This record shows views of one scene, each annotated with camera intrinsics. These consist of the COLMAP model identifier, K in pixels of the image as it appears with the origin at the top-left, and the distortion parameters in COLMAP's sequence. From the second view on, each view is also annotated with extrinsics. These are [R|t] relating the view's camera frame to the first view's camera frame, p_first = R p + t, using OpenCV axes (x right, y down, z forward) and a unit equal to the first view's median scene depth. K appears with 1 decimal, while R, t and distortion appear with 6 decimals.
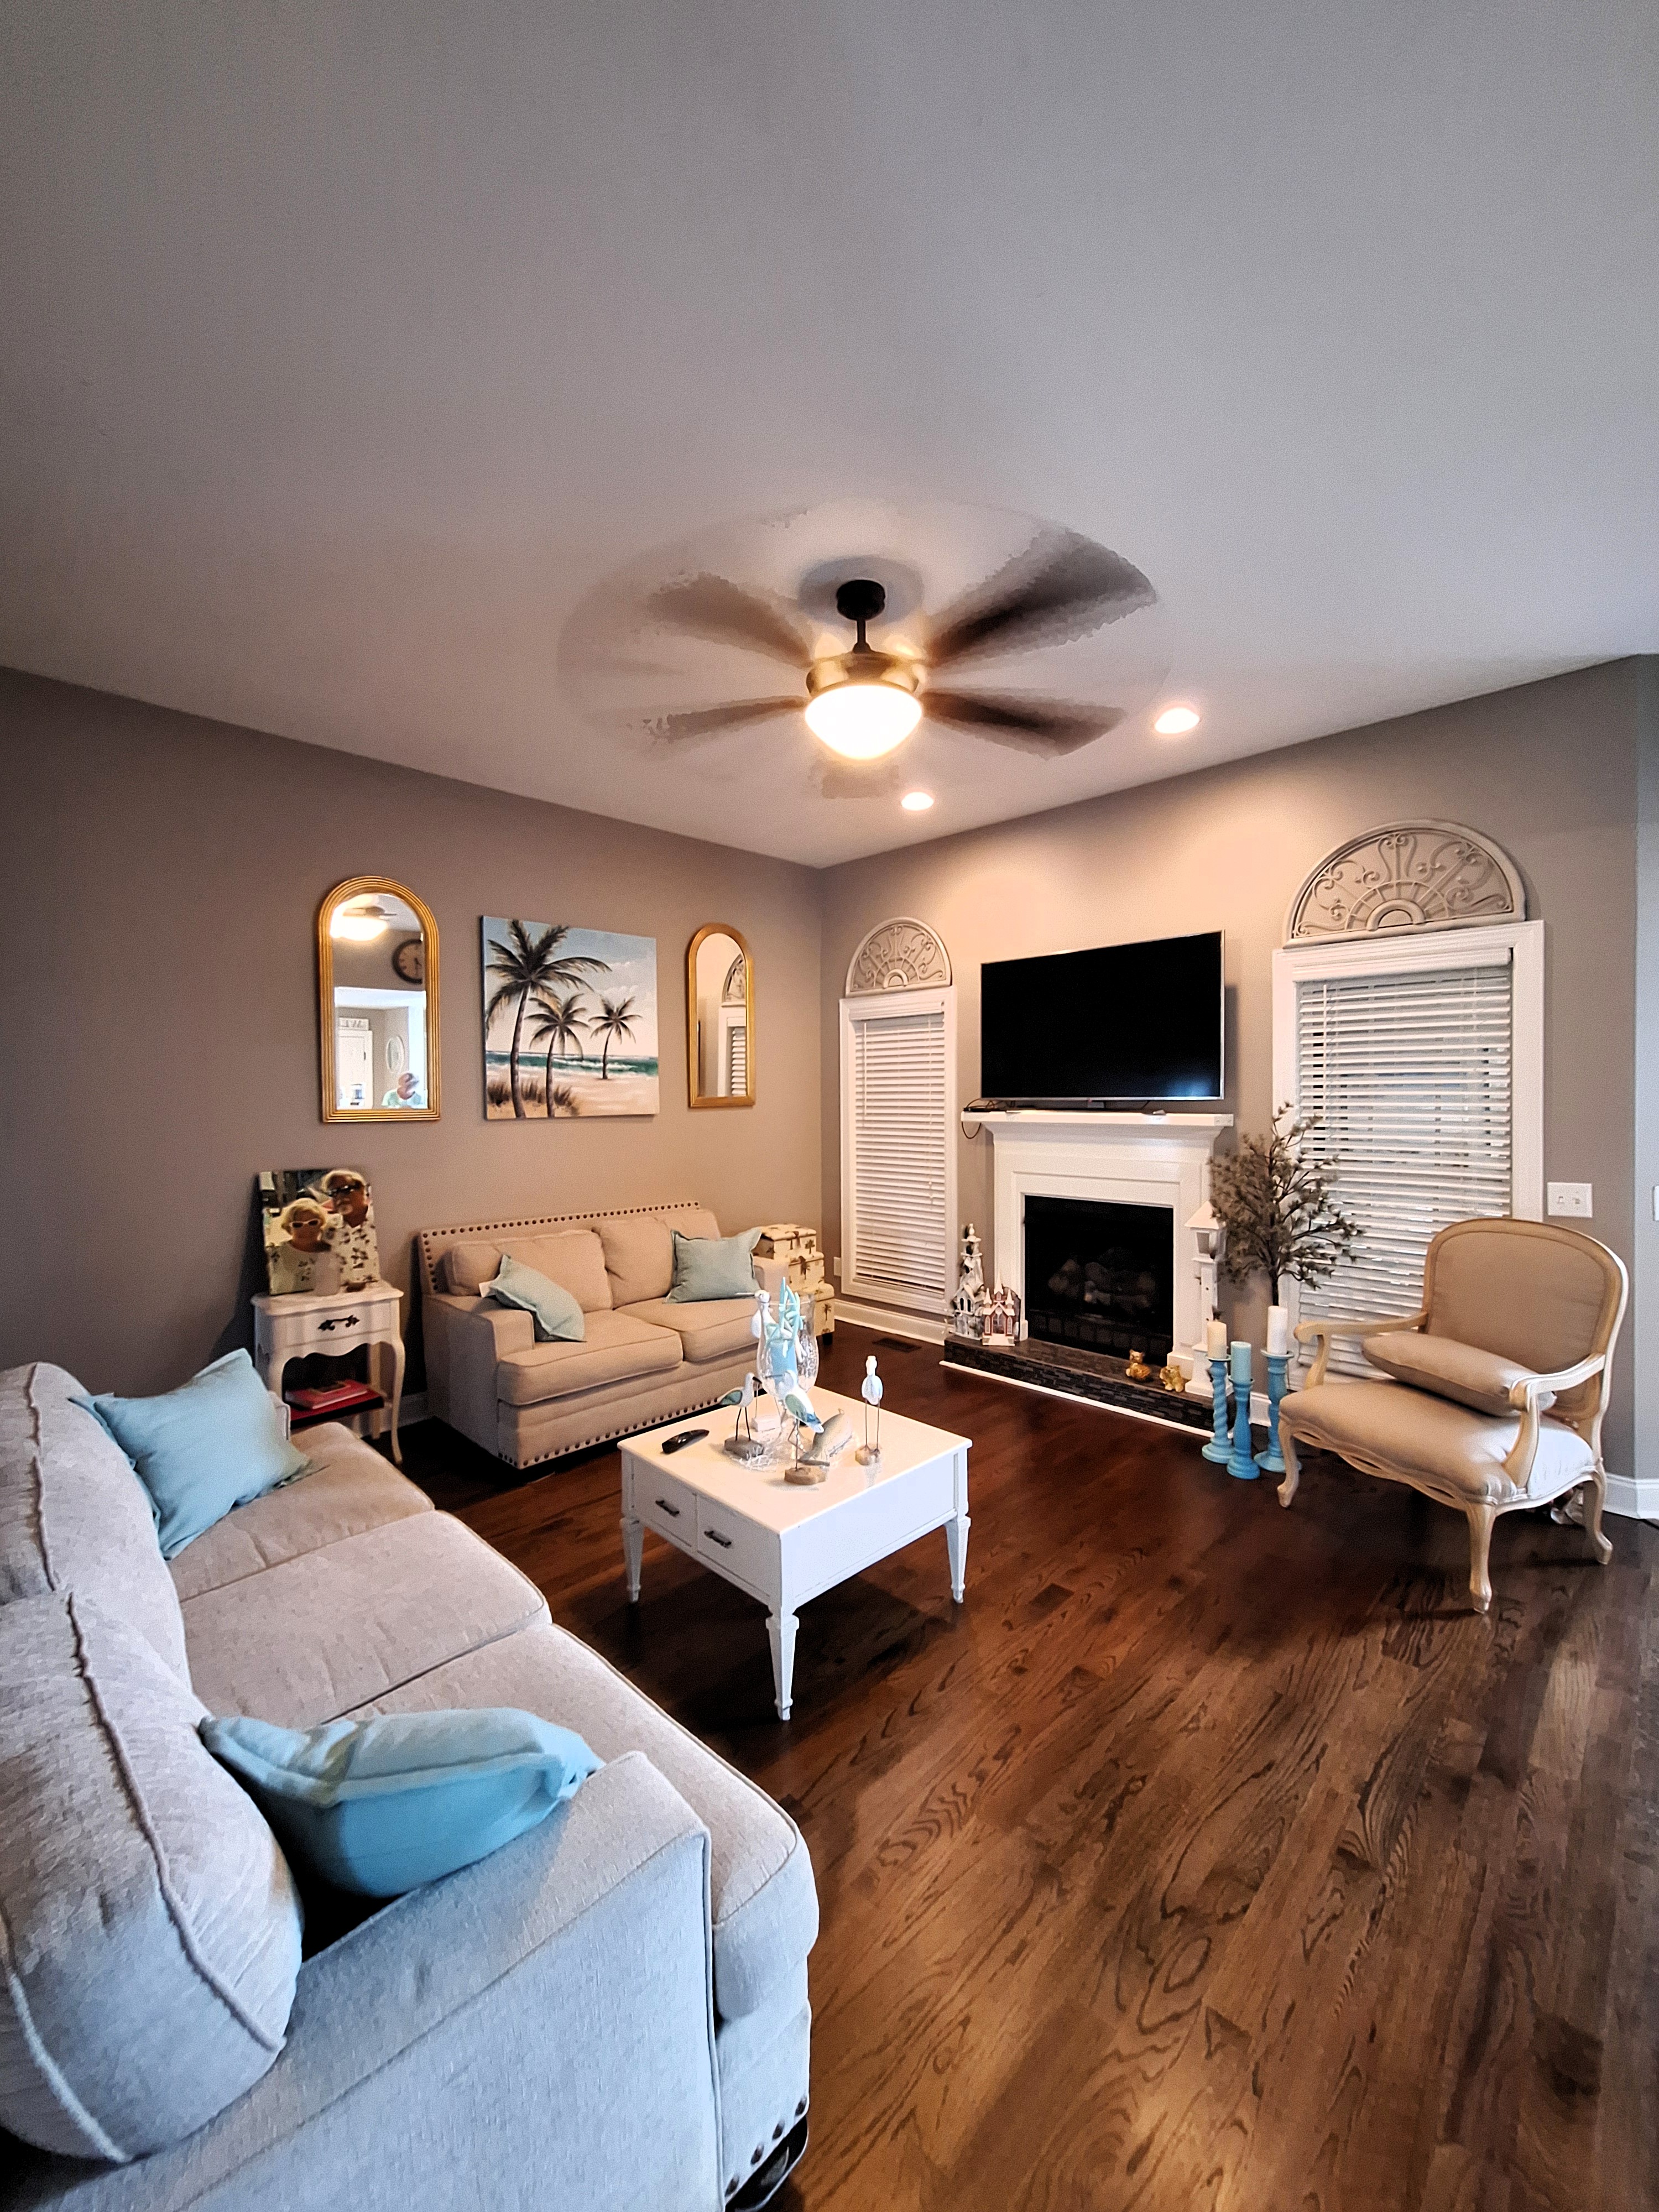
lens RADIAL K [[857.9, 0, 843.4], [0, 857.9, 1114.4], [0, 0, 1]] dist [-0.001575, 0.000396]
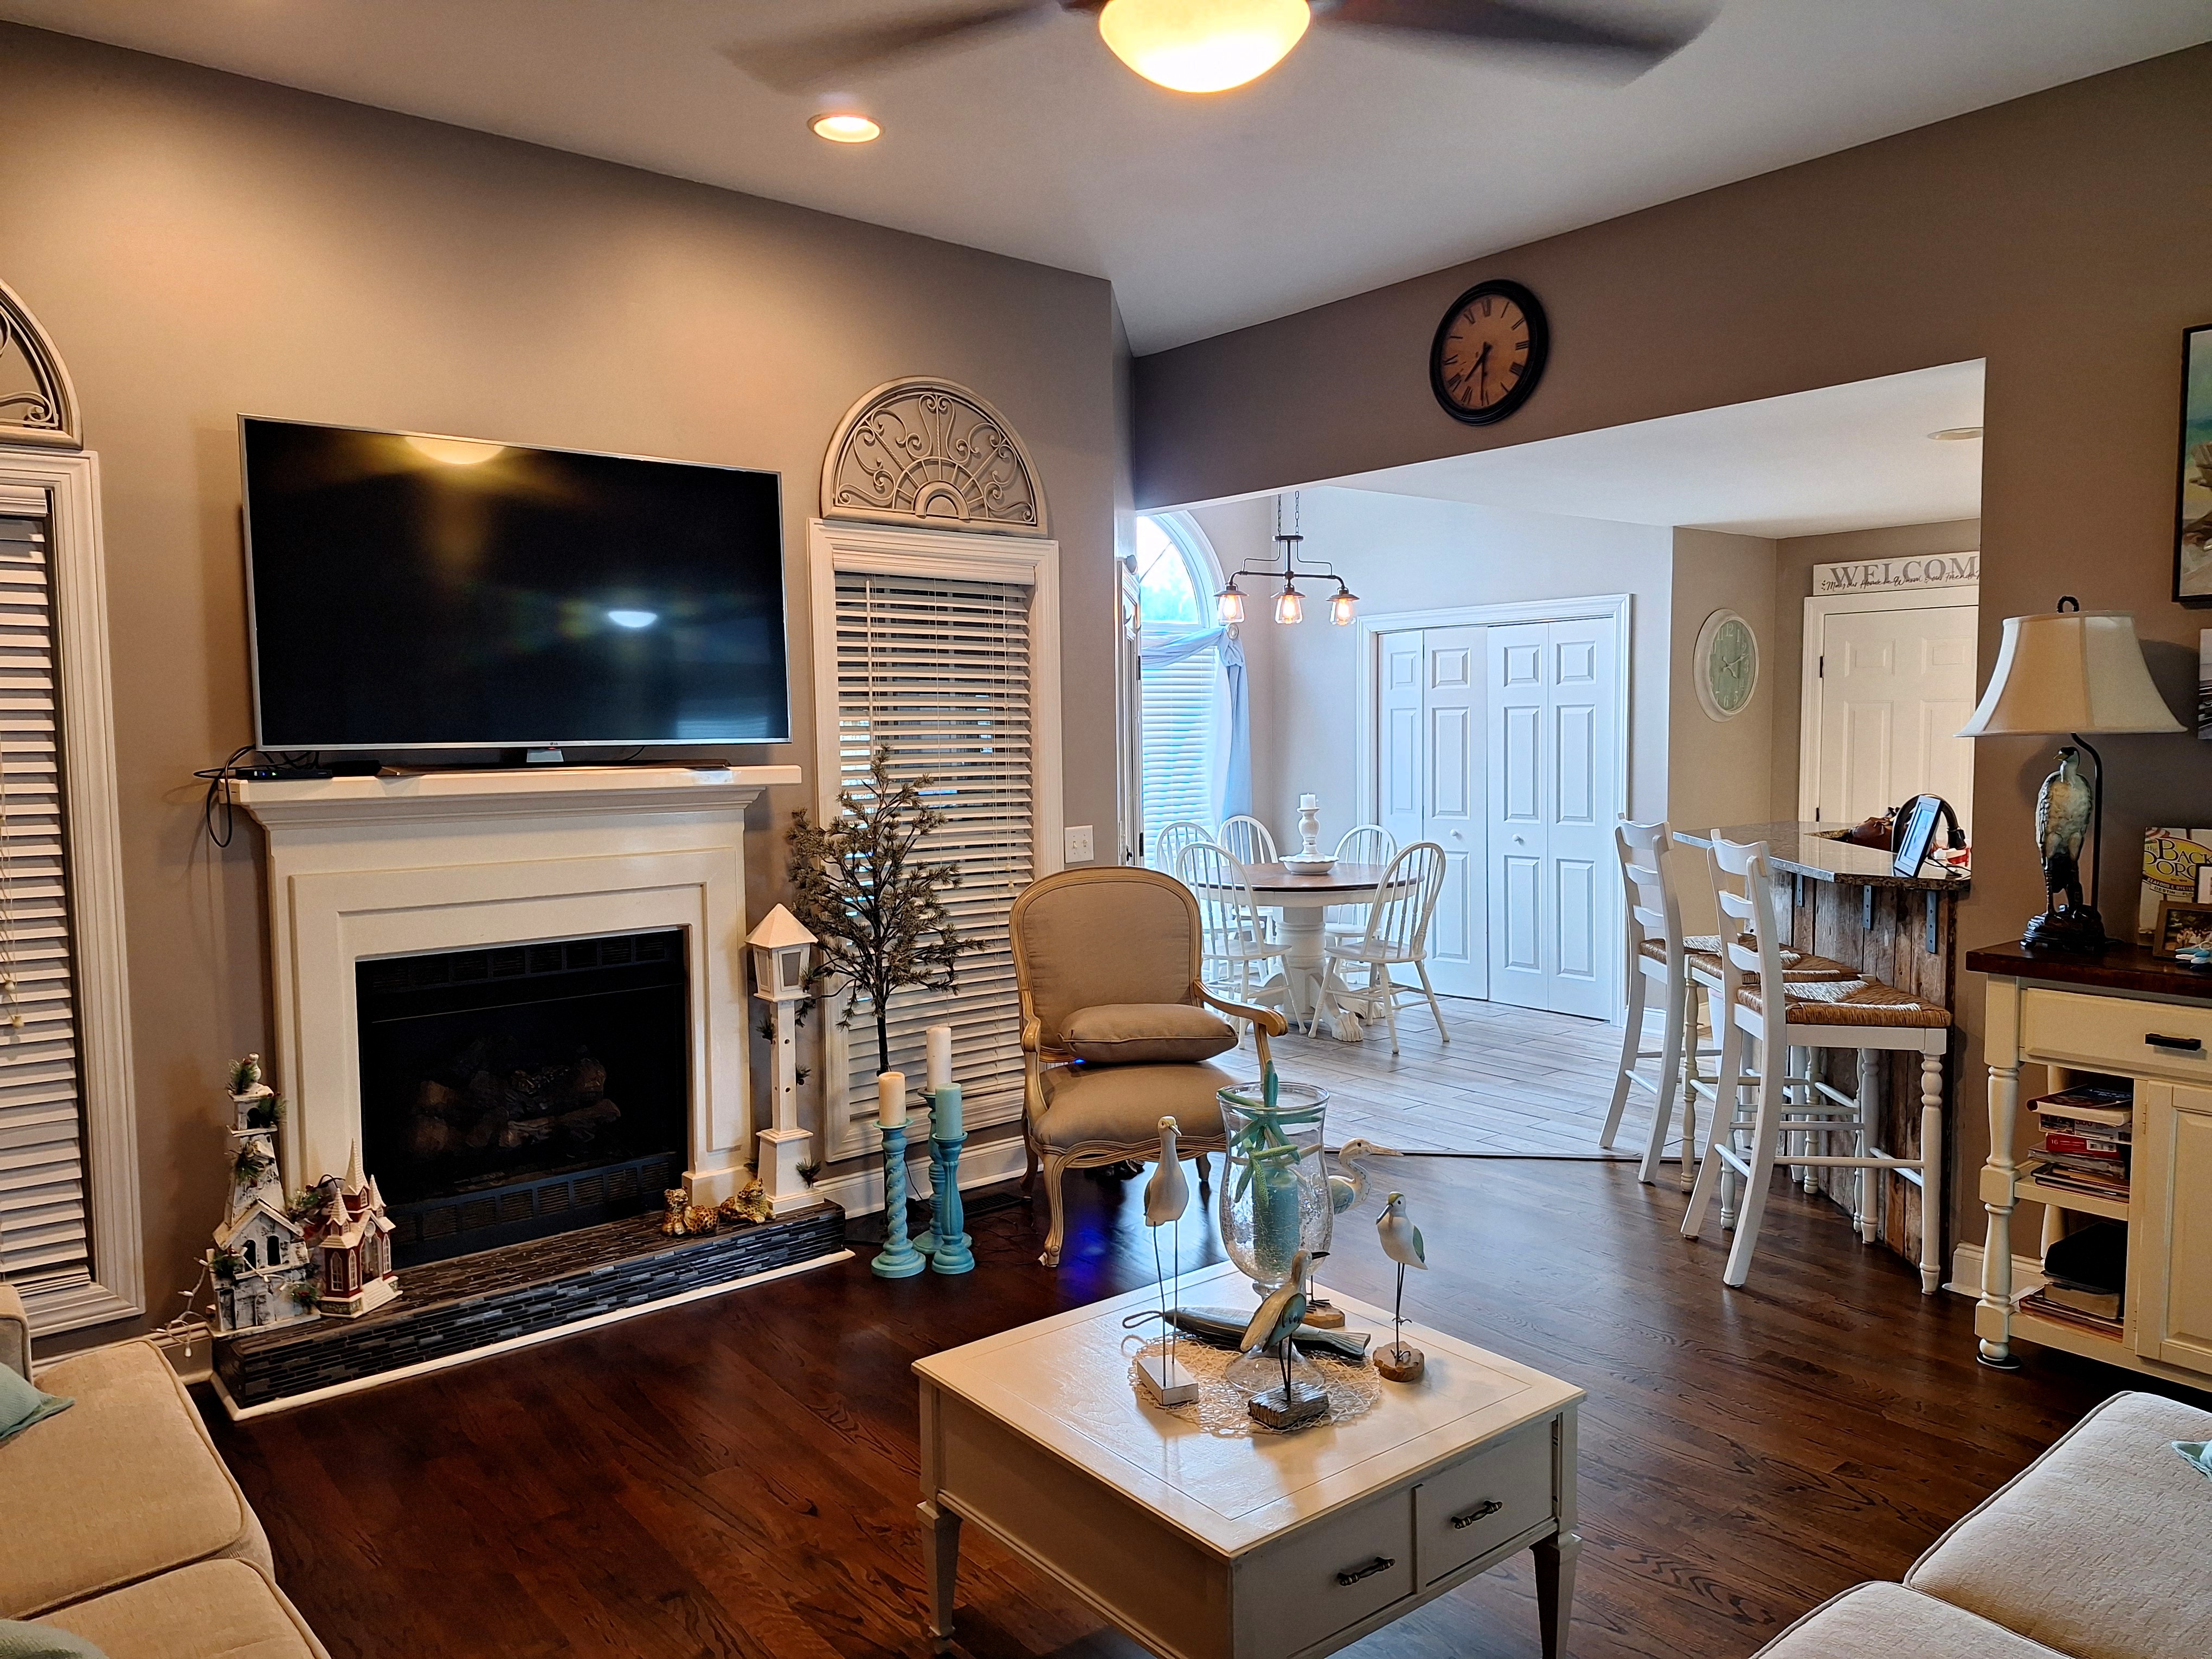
lens RADIAL K [[1511.2, 0, 1107.9], [0, 1511.2, 834.3], [0, 0, 1]] dist [0.055219, -0.044385]
pose [[0.096096, -0.064916, 0.993253, -0.991282], [0.031616, 0.997567, 0.062139, -0.016988], [-0.994870, 0.025431, 0.097915, 0.985542]]
